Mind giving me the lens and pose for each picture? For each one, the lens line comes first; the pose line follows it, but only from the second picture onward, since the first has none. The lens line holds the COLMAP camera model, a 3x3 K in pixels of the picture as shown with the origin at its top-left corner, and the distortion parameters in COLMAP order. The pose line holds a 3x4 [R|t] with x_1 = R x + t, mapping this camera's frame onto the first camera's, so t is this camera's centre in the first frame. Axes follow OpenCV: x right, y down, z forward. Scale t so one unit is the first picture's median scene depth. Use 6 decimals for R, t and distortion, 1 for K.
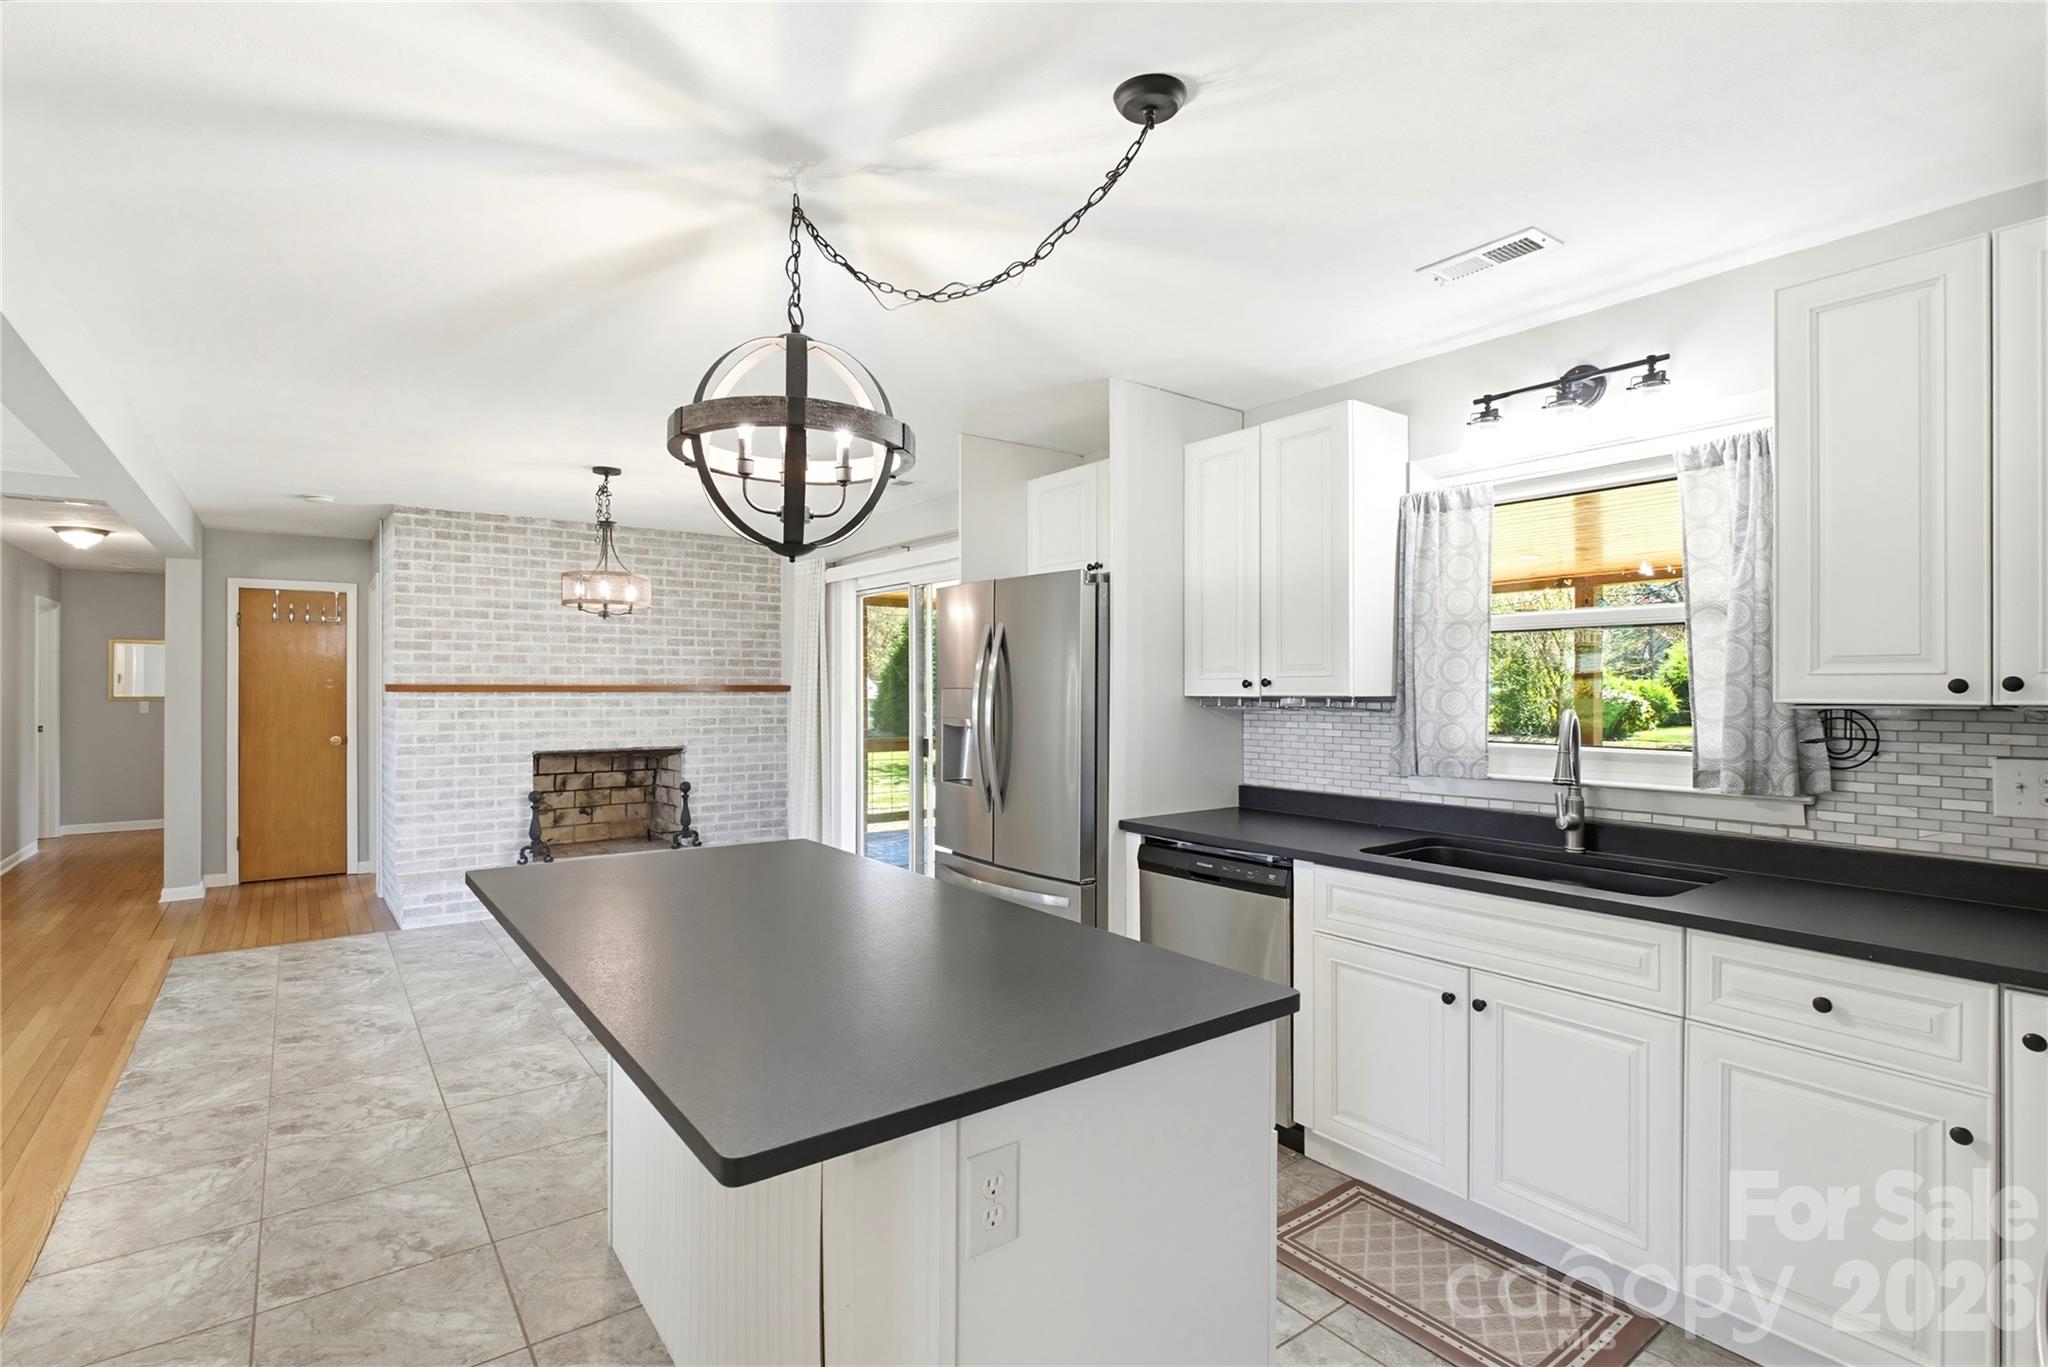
lens RADIAL K [[959.6, 0, 997.7], [0, 959.6, 687.1], [0, 0, 1]] dist [-0.010969, 0.001553]
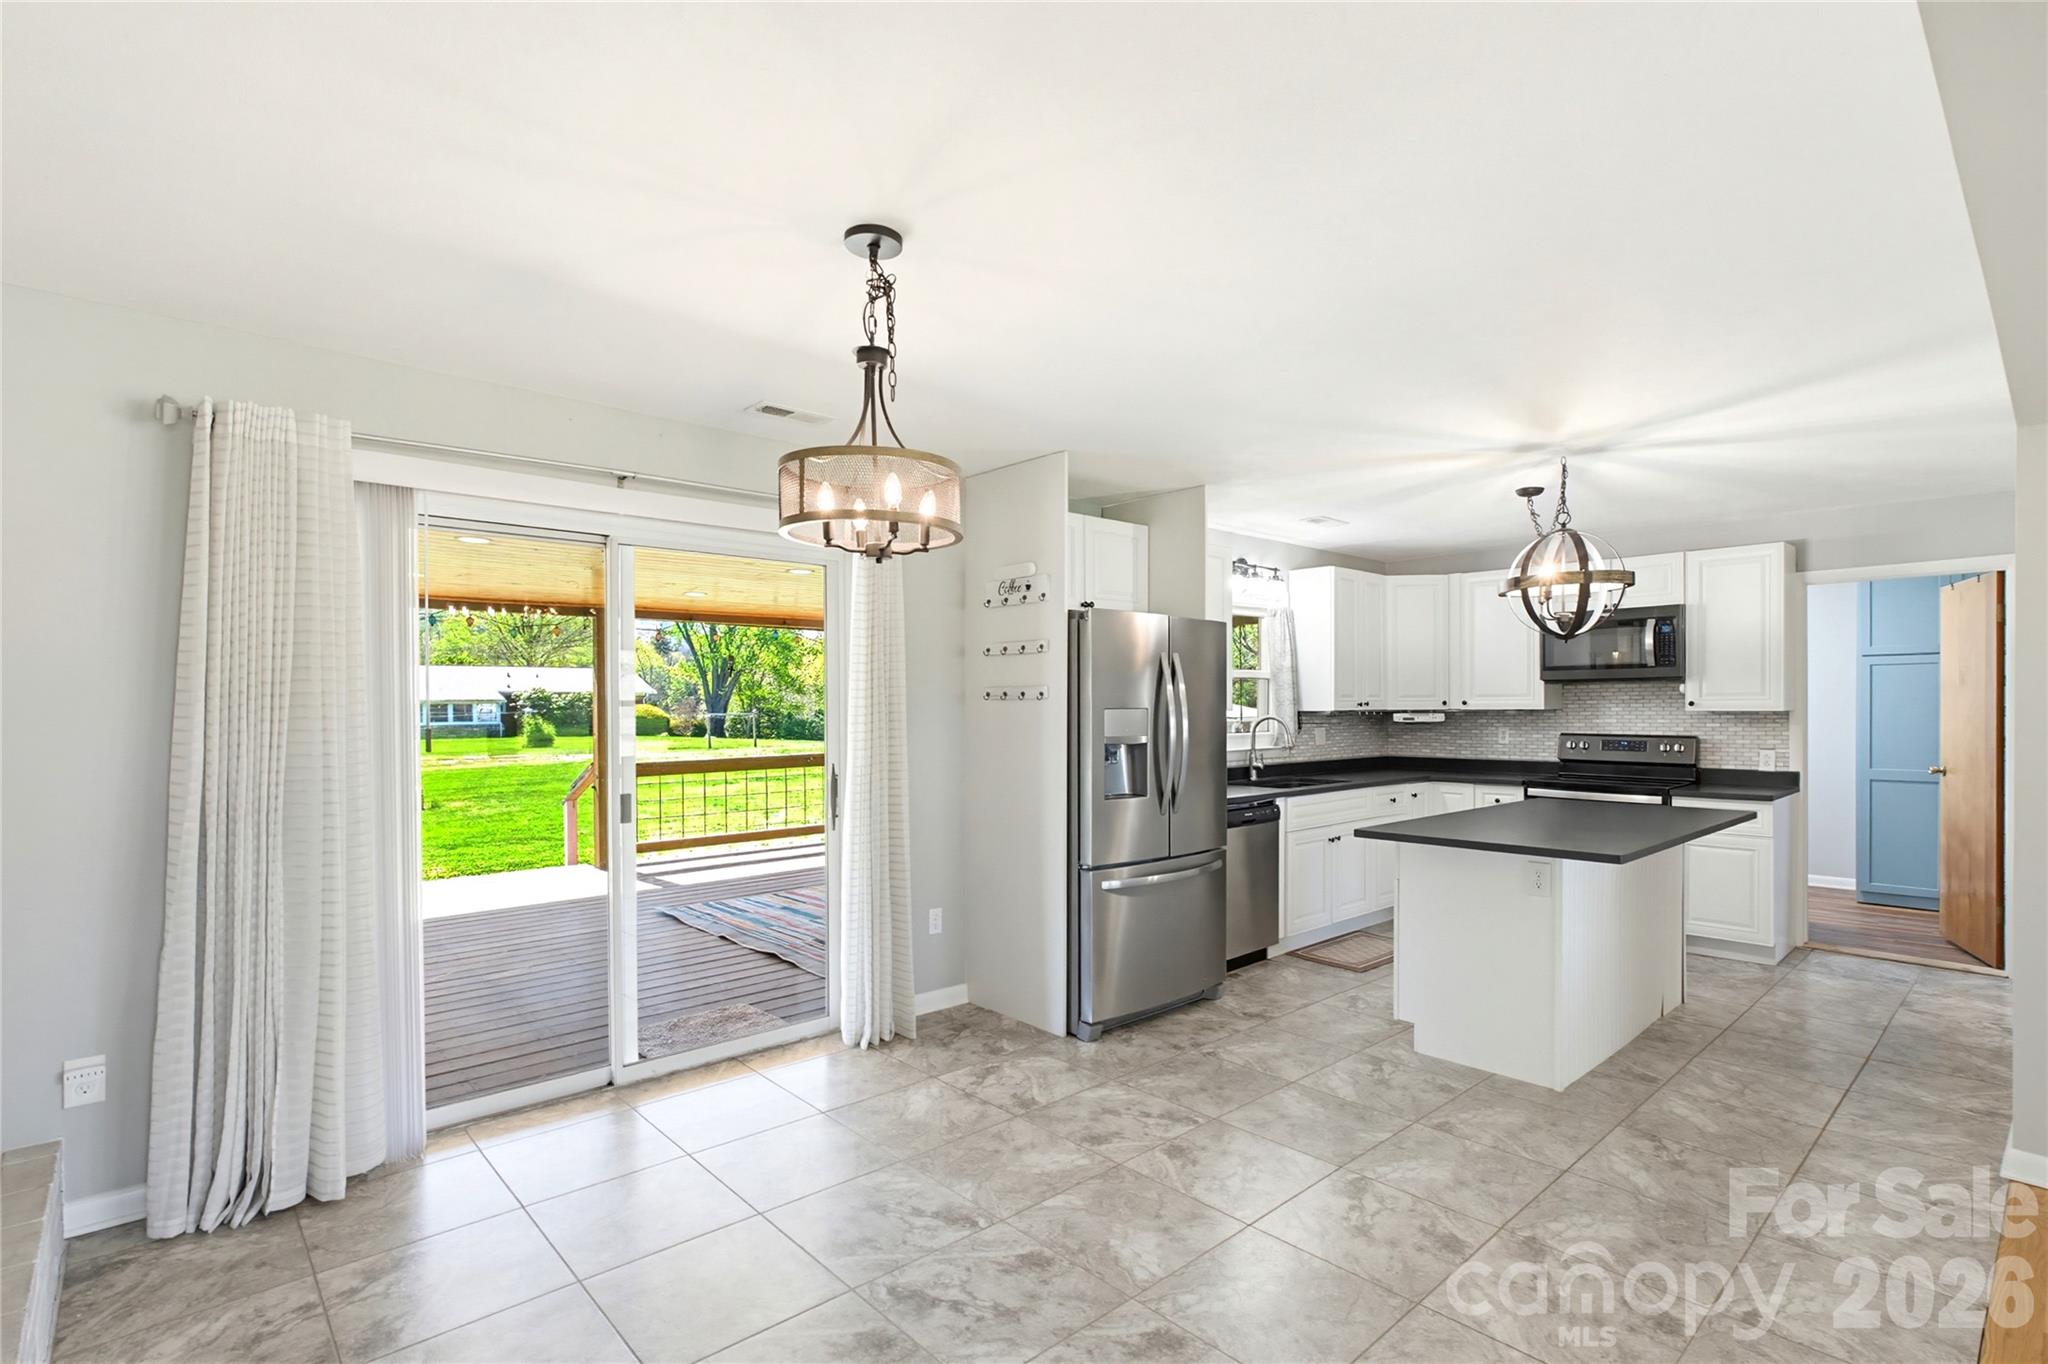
lens RADIAL K [[959.6, 0, 1049.8], [0, 959.6, 721.4], [0, 0, 1]] dist [-0.010969, 0.001553]
pose [[-0.110351, -0.018806, 0.993715, -1.561075], [0.004168, 0.999803, 0.019384, -0.008405], [-0.993884, 0.006280, -0.110251, 1.718128]]
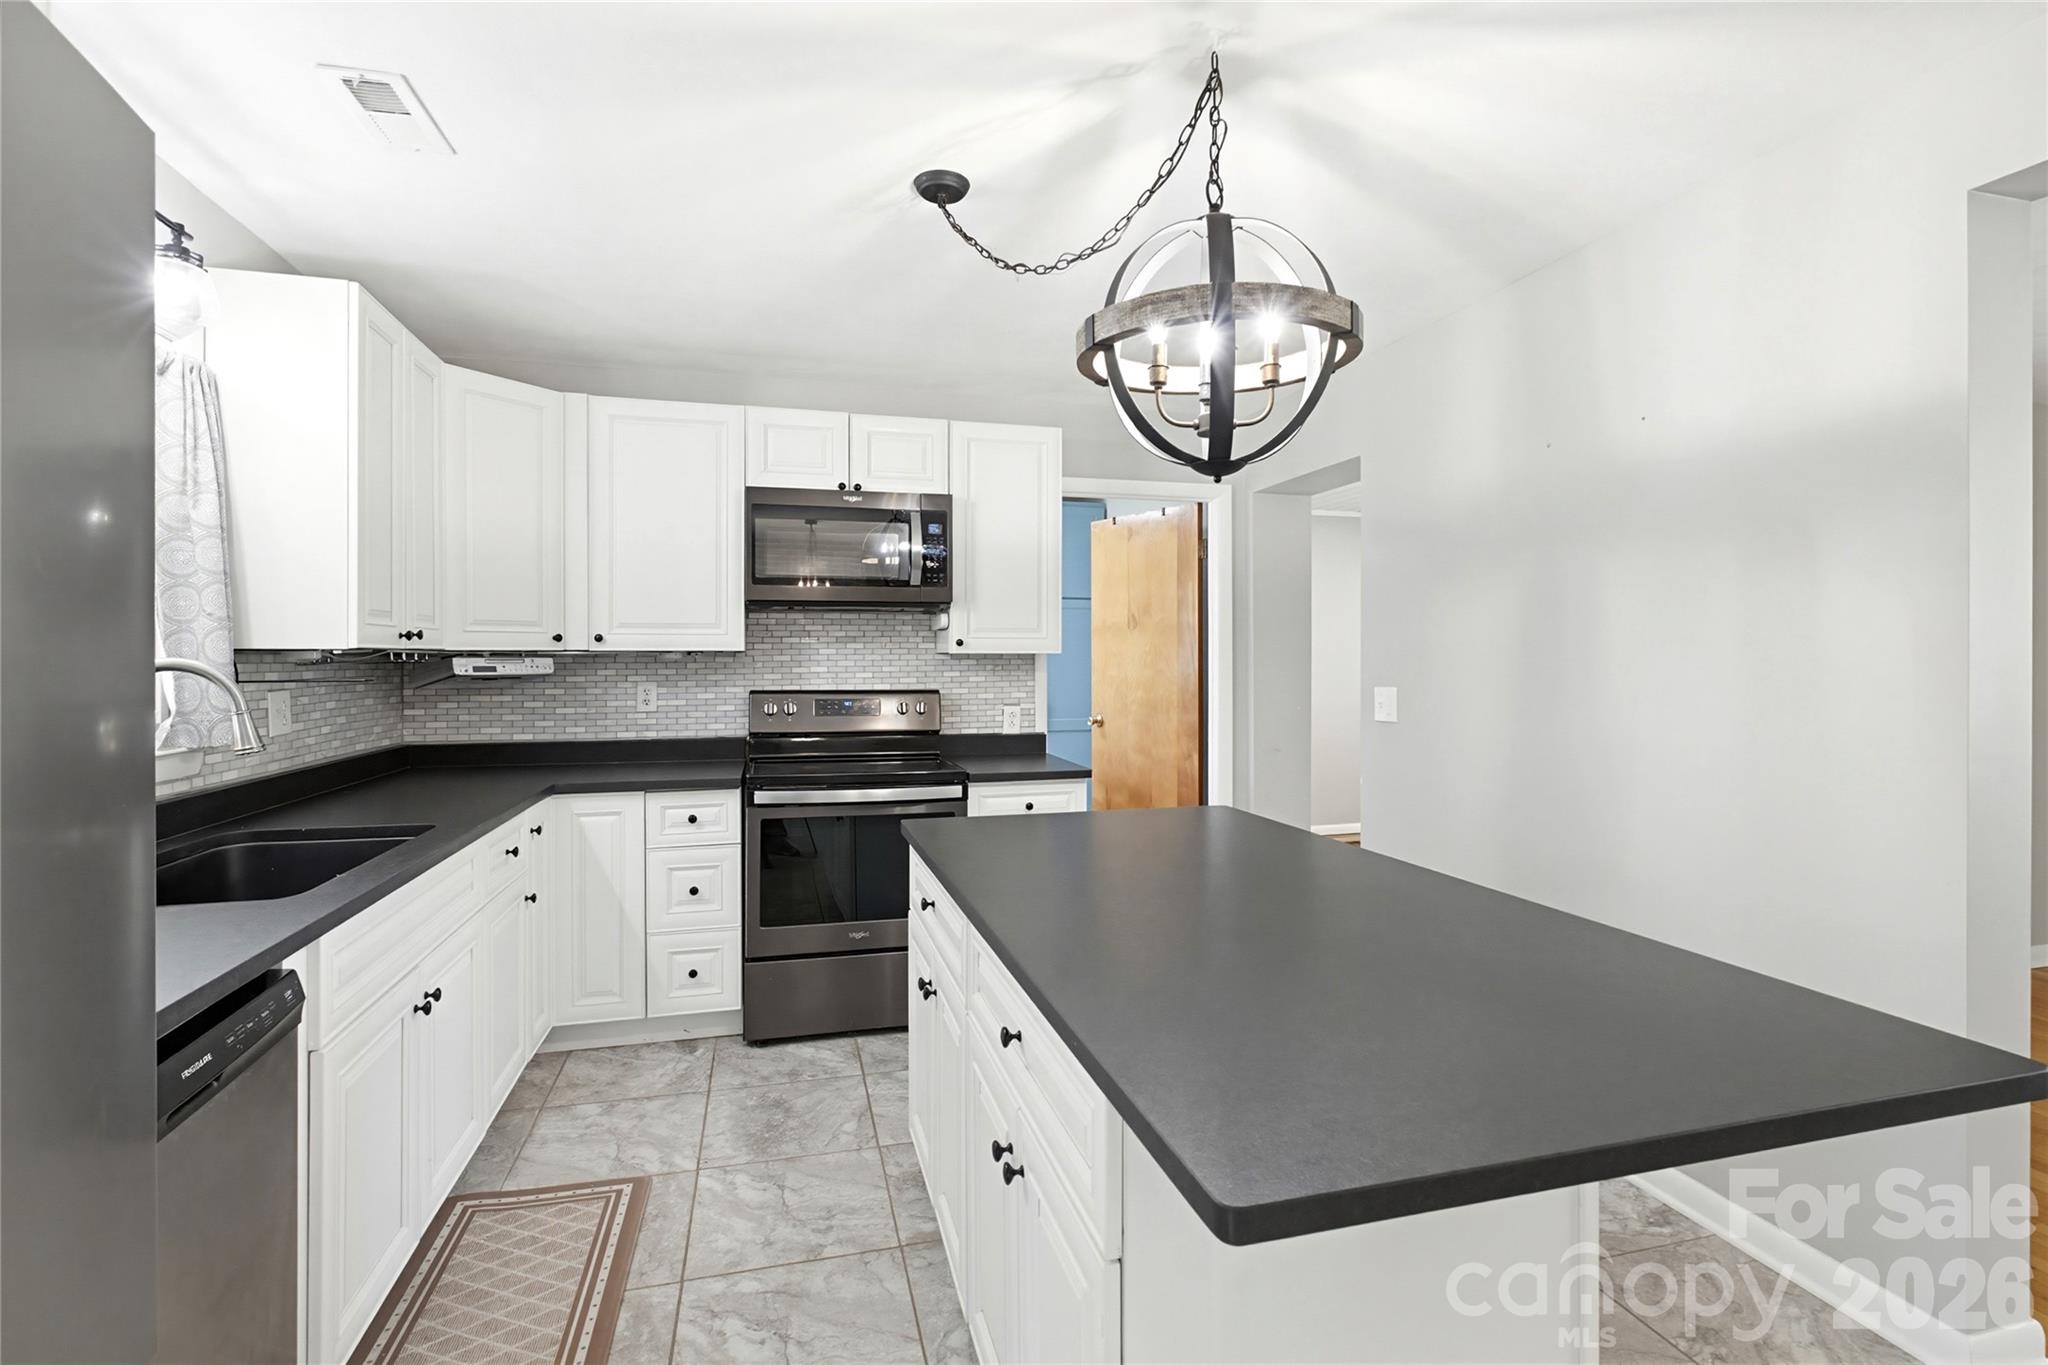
lens RADIAL K [[959.6, 0, 1029.9], [0, 959.6, 666.1], [0, 0, 1]] dist [-0.010969, 0.001553]
pose [[-0.933069, -0.006871, 0.359632, -0.269980], [-0.003482, 0.999943, 0.010070, 0.018989], [-0.359681, 0.008144, -0.933040, 1.399787]]
